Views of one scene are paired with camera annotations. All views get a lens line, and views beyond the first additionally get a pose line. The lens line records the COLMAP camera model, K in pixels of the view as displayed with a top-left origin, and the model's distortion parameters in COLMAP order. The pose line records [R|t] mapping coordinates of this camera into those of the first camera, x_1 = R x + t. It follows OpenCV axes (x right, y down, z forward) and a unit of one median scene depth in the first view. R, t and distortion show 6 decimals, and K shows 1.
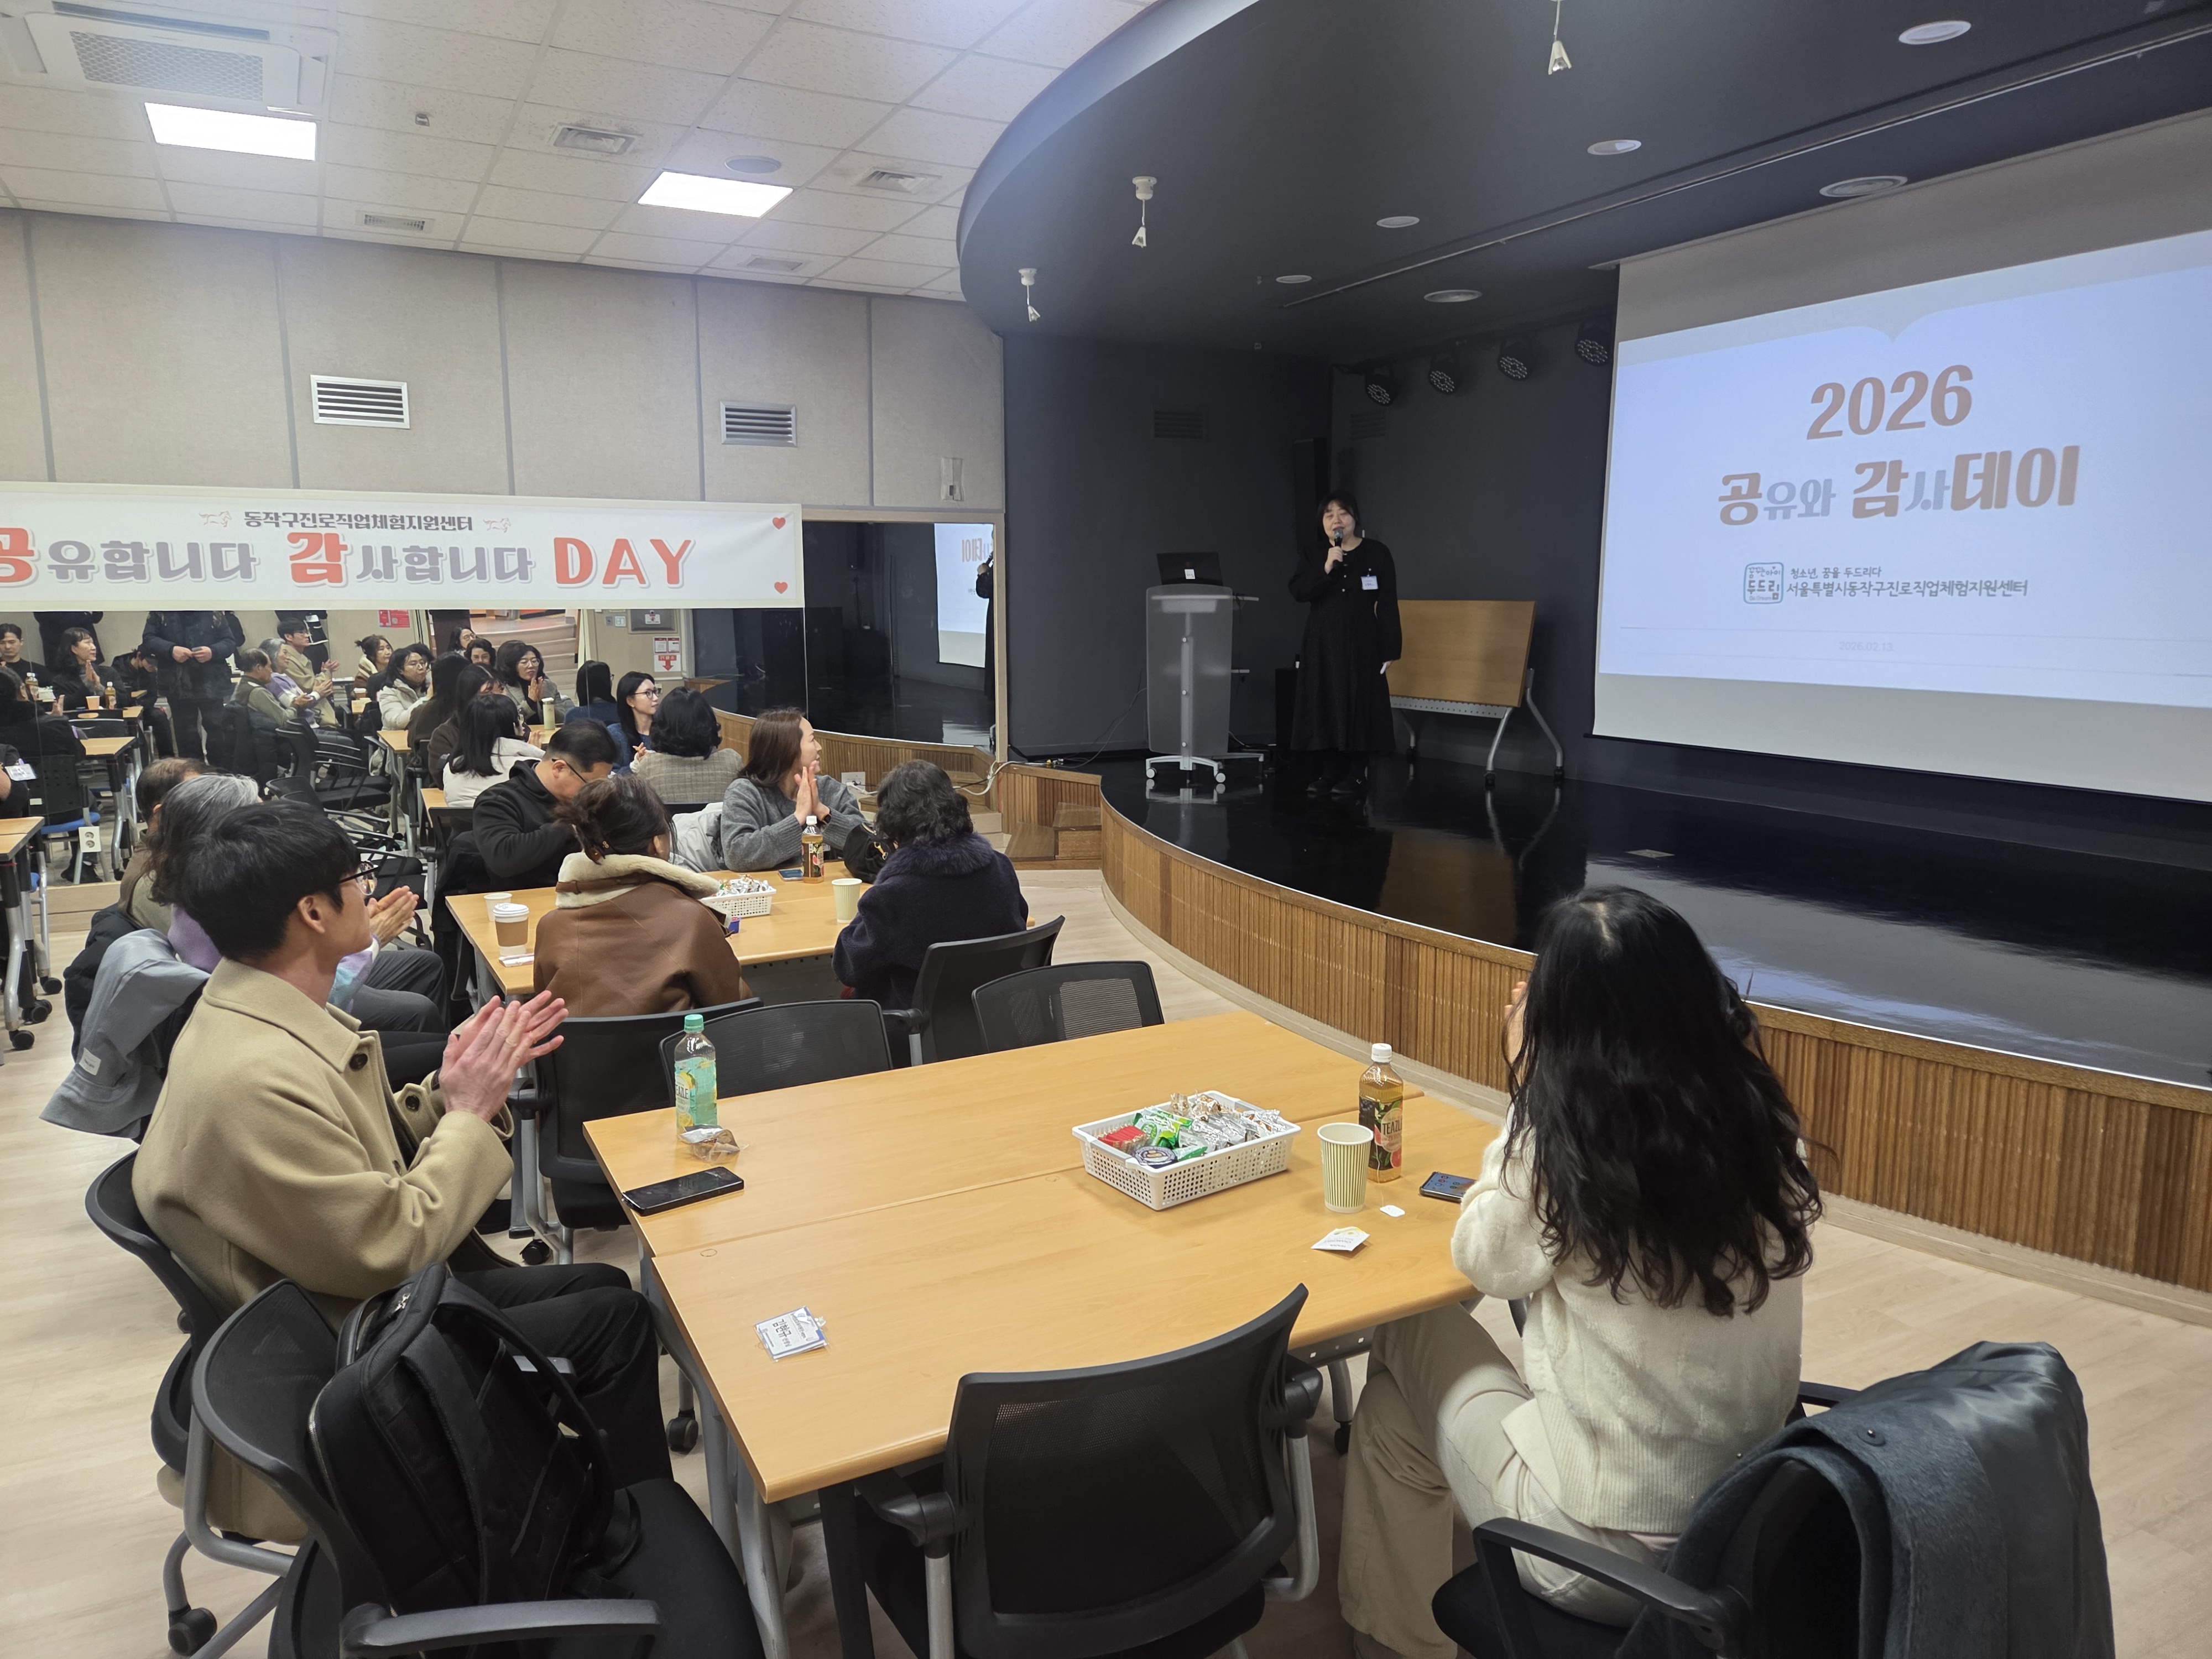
lens RADIAL K [[1454.8, 0, 1084.9], [0, 1454.8, 827.7], [0, 0, 1]] dist [0.019949, -0.026238]
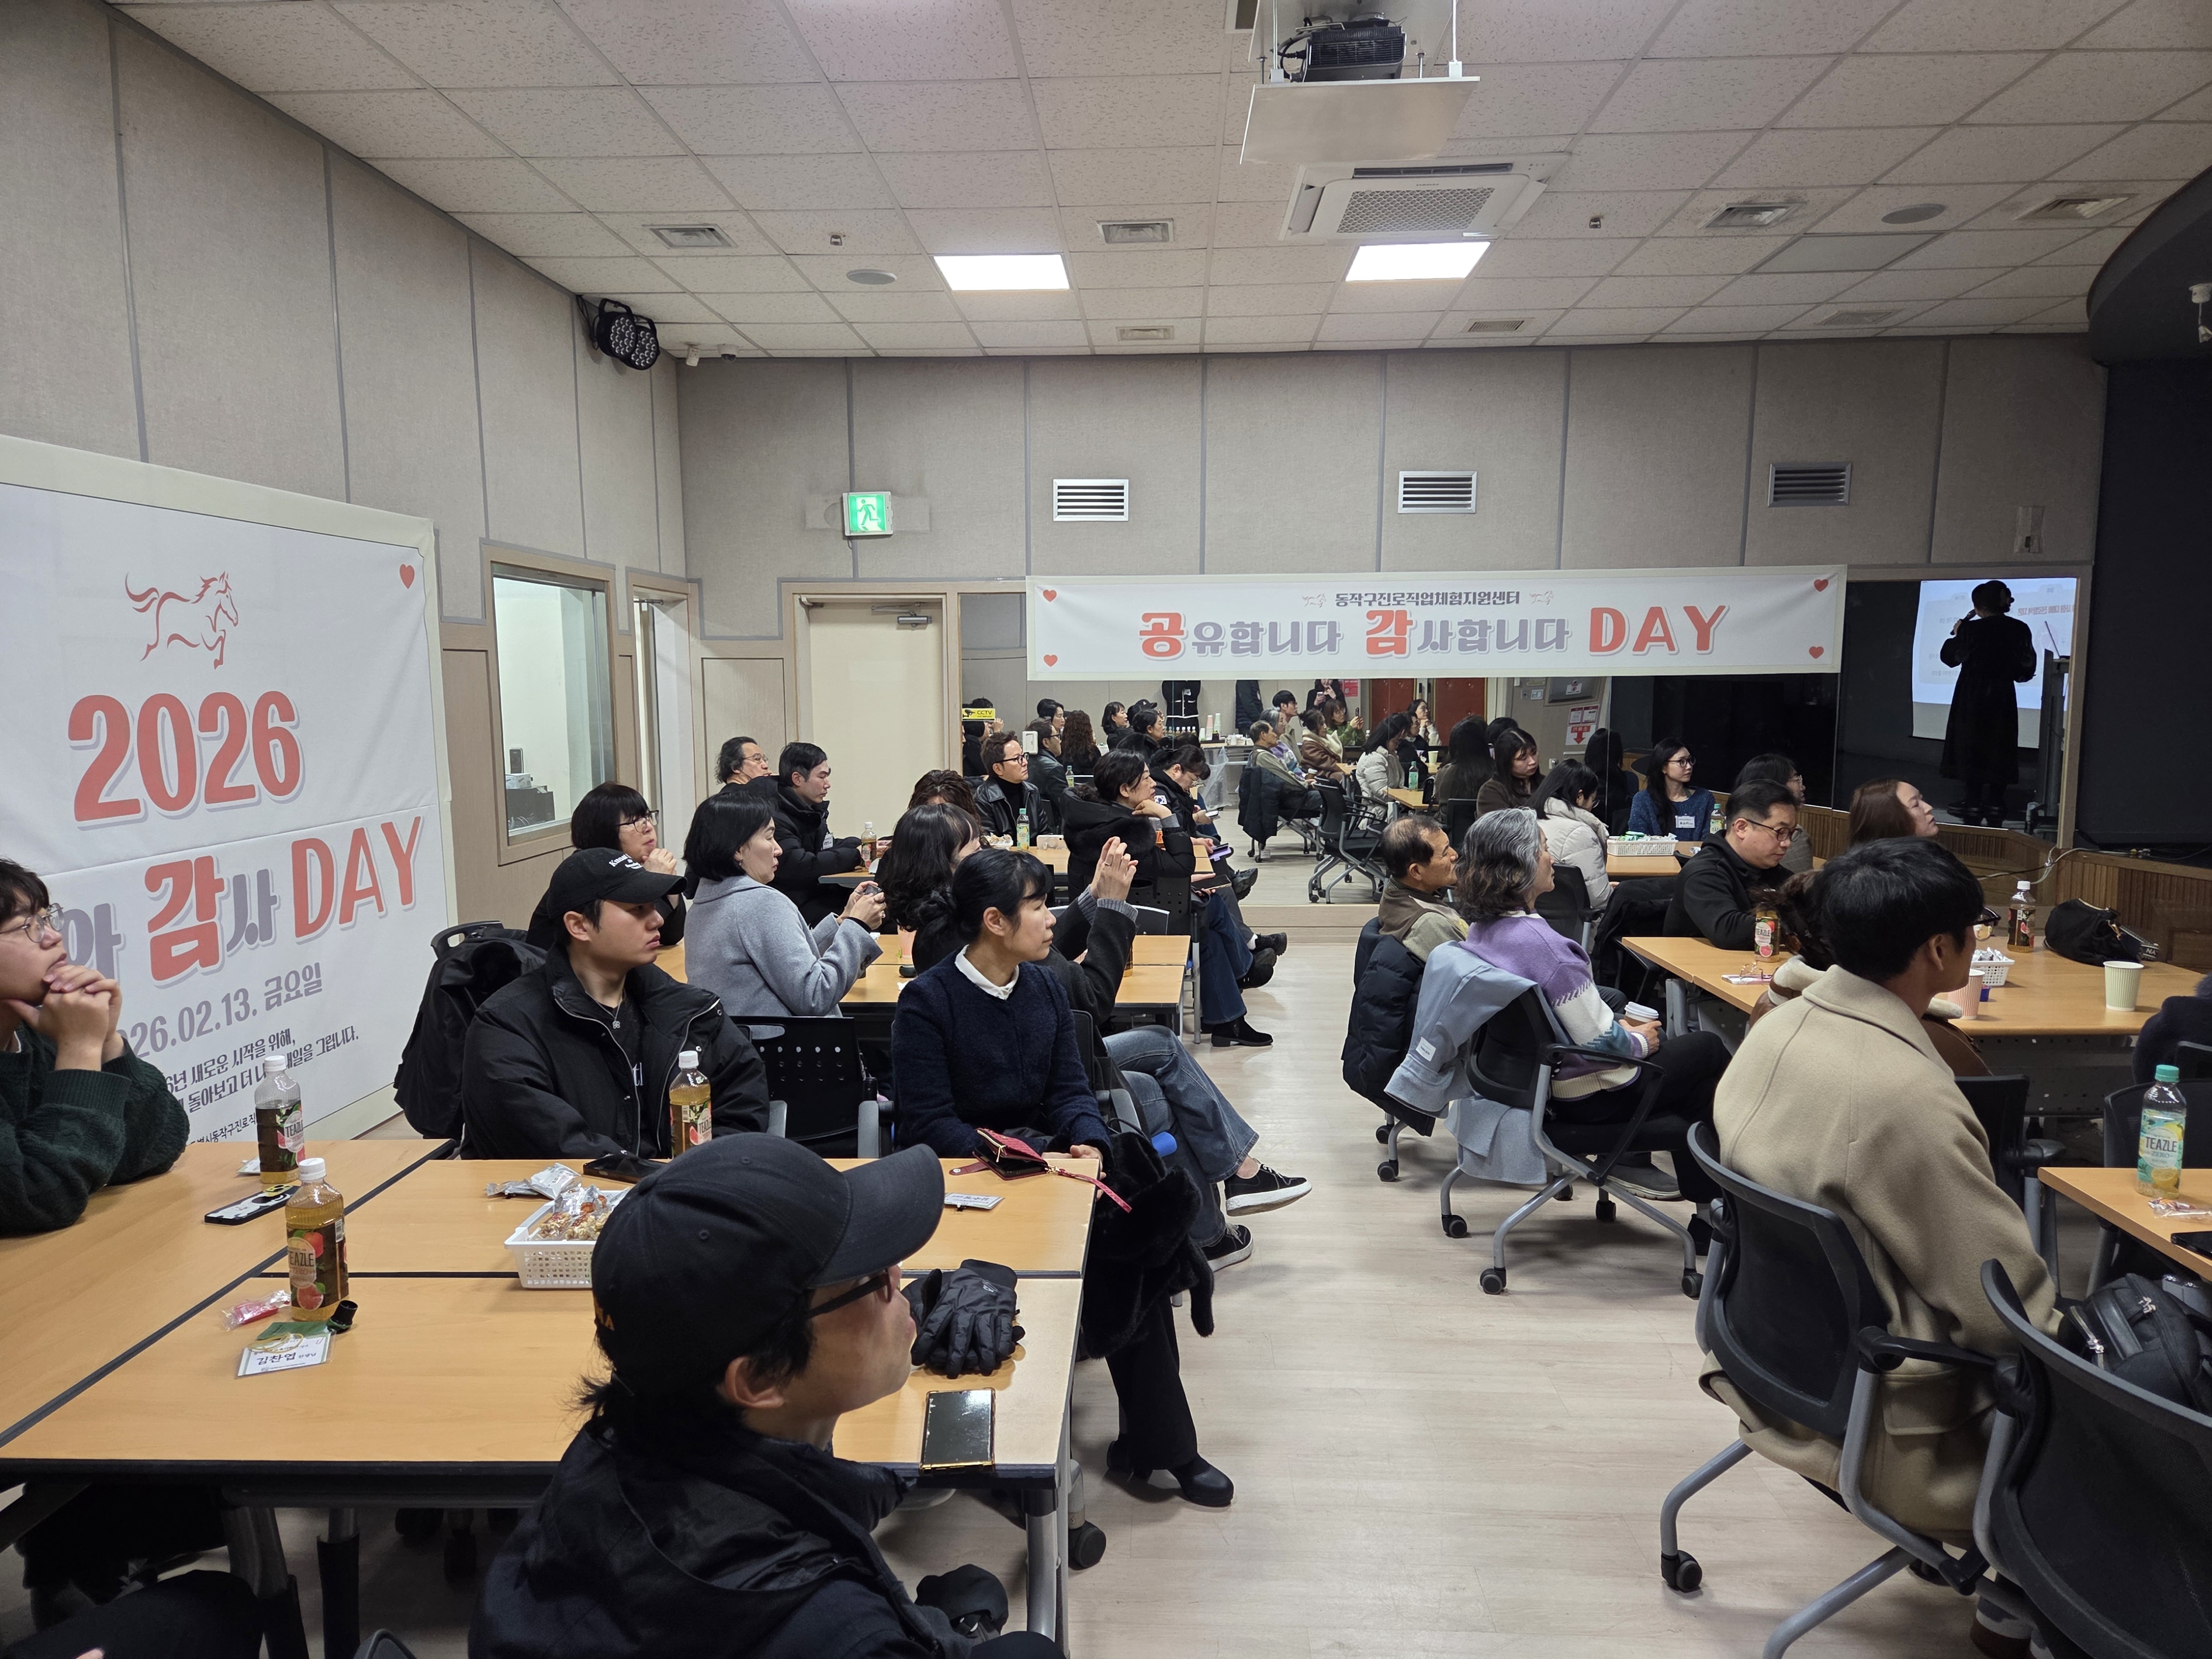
lens RADIAL K [[1454.8, 0, 1097.9], [0, 1454.8, 835.2], [0, 0, 1]] dist [0.019949, -0.026238]
pose [[0.851736, 0.049453, -0.521632, -0.119516], [-0.073367, 0.996985, -0.025278, 0.014809], [0.518809, 0.059801, 0.852796, -0.059304]]
